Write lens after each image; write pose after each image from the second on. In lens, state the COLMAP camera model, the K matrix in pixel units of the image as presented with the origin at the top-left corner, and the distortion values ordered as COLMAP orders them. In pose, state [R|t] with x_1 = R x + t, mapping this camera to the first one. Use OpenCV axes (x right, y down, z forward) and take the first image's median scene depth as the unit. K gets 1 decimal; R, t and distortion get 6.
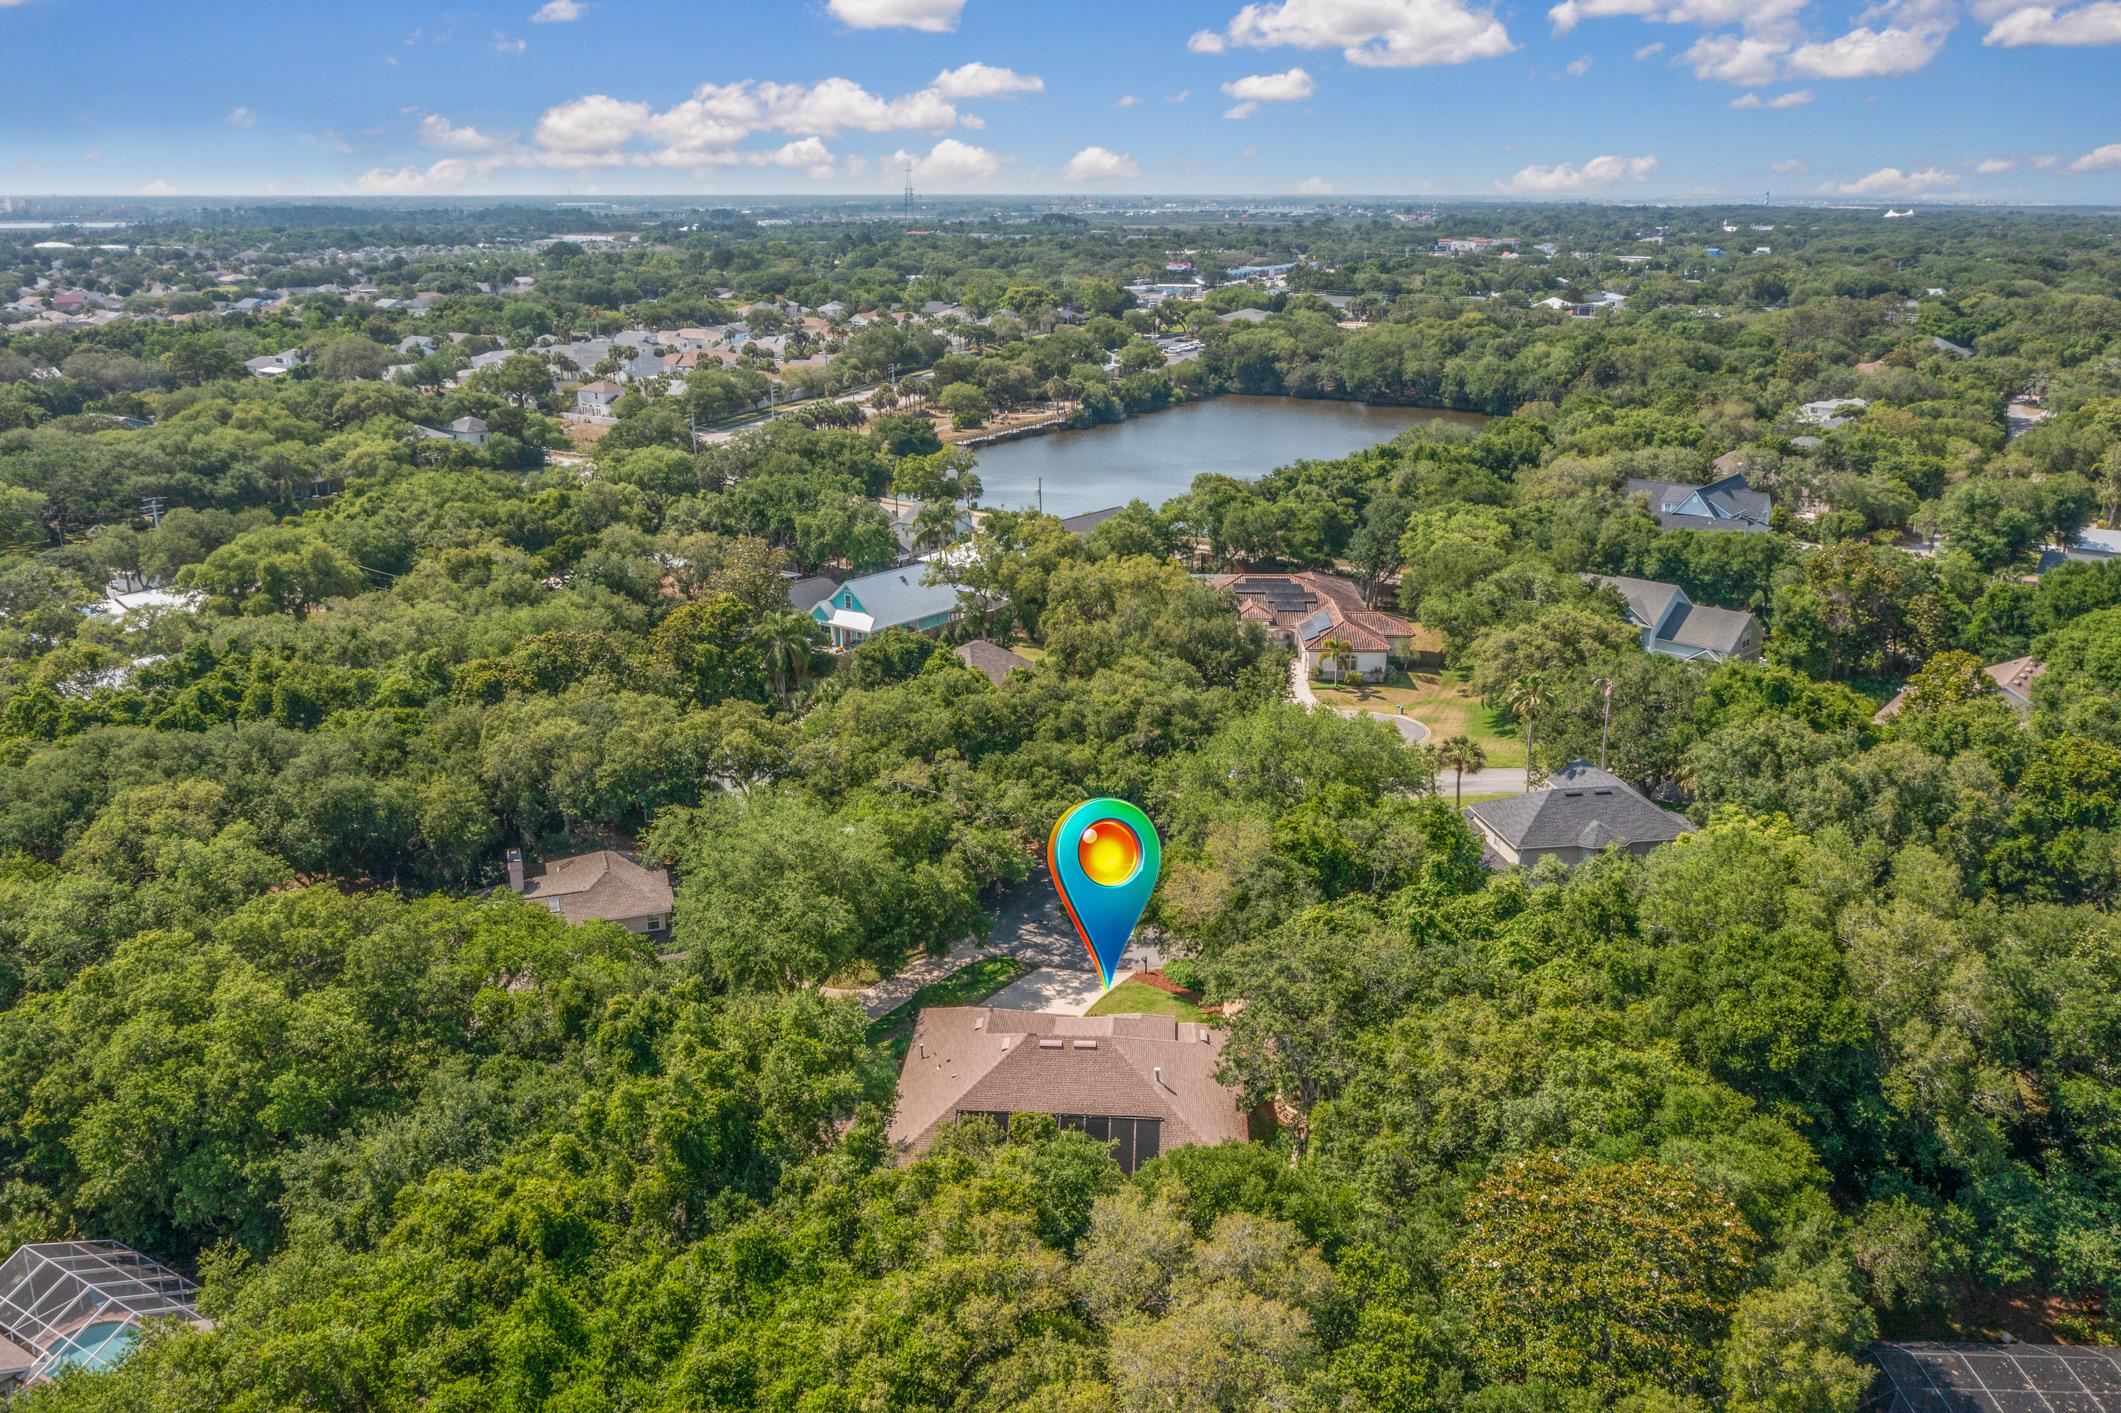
lens RADIAL K [[1677.9, 0, 1047.3], [0, 1677.9, 693.4], [0, 0, 1]] dist [0.004983, 0.008522]
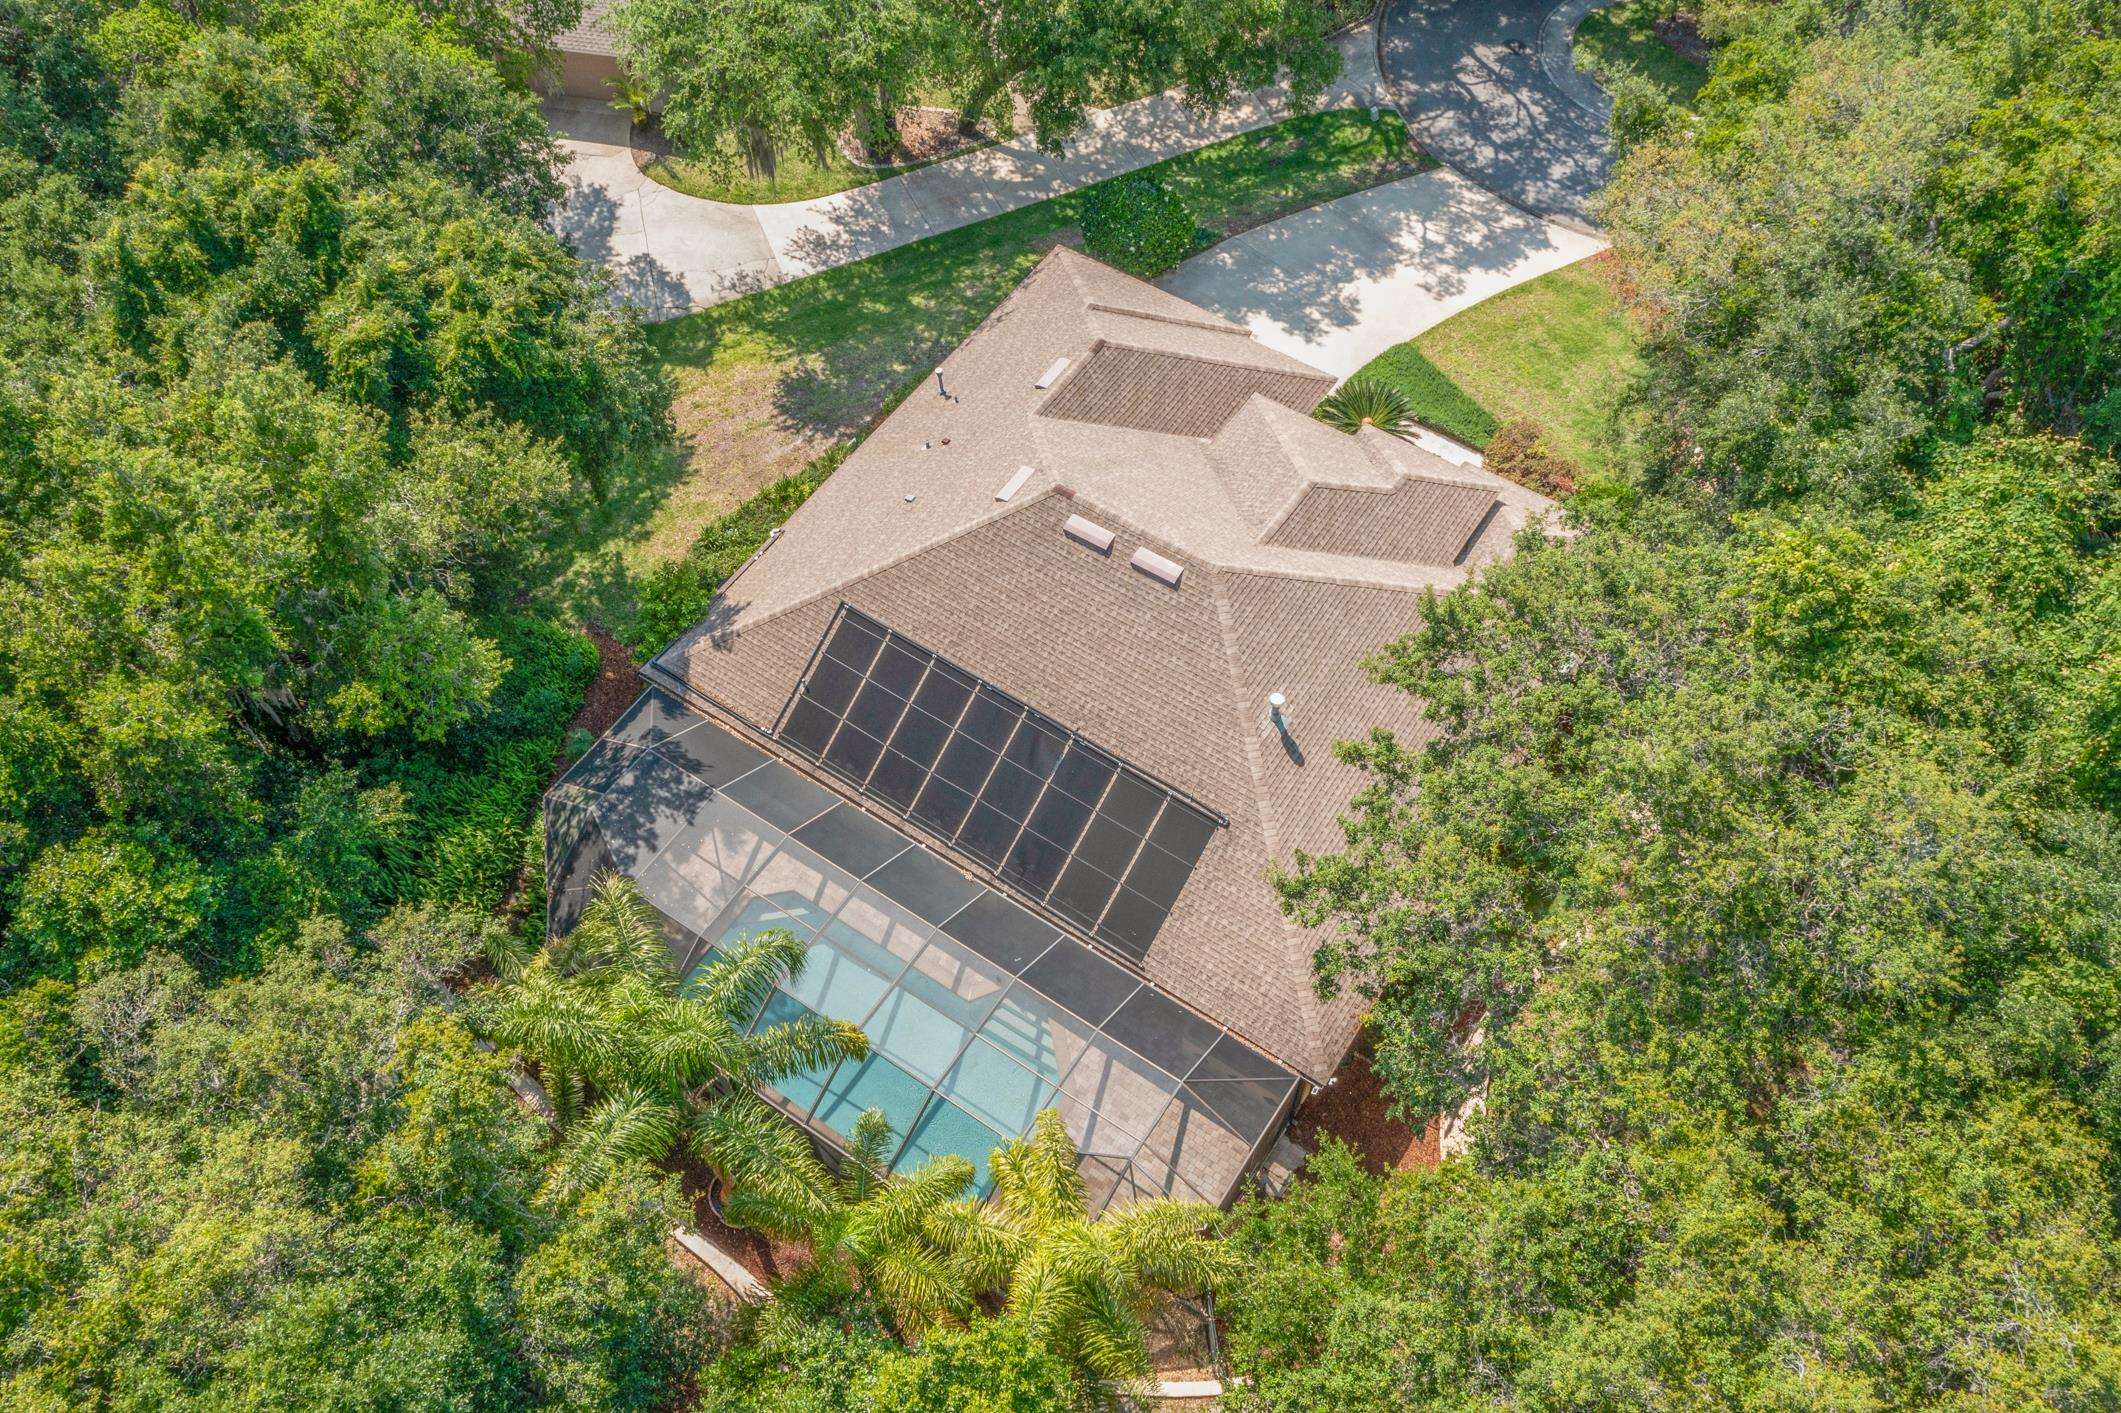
lens RADIAL K [[1677.9, 0, 1047.3], [0, 1677.9, 693.4], [0, 0, 1]] dist [0.004983, 0.008522]
pose [[0.861498, 0.411616, -0.297311, 0.124226], [-0.126256, 0.740795, 0.659759, -0.036088], [0.491813, -0.530843, 0.690163, 0.618949]]
